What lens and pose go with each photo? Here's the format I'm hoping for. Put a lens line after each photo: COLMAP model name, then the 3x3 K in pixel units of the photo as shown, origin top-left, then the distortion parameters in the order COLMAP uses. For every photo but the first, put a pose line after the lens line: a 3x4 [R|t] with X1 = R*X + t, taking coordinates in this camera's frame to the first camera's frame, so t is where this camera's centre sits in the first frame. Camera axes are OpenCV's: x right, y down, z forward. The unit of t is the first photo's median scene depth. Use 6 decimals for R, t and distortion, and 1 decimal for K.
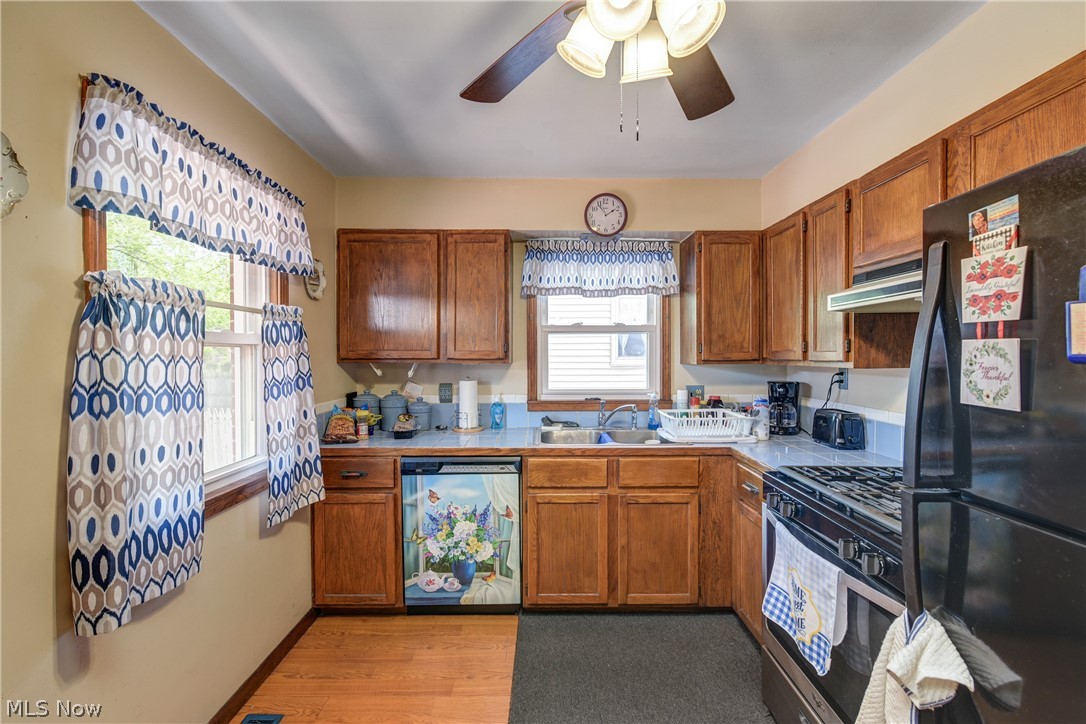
lens RADIAL K [[462.9, 0, 576.9], [0, 462.9, 357.3], [0, 0, 1]] dist [-0.002312, -0.000550]
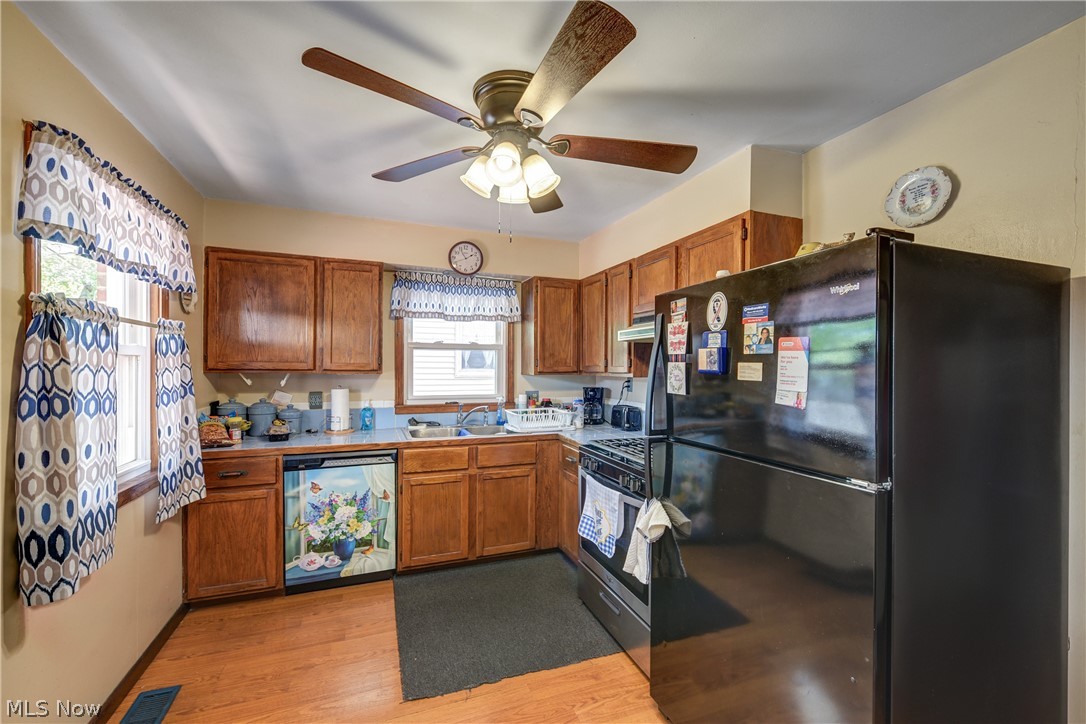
lens RADIAL K [[426.5, 0, 541.9], [0, 426.5, 367.0], [0, 0, 1]] dist [-0.003517, -0.000352]
pose [[0.957838, 0.007374, 0.287215, -0.085361], [-0.005866, 0.999964, -0.006110, -0.000544], [-0.287250, 0.004168, 0.957847, -0.220760]]
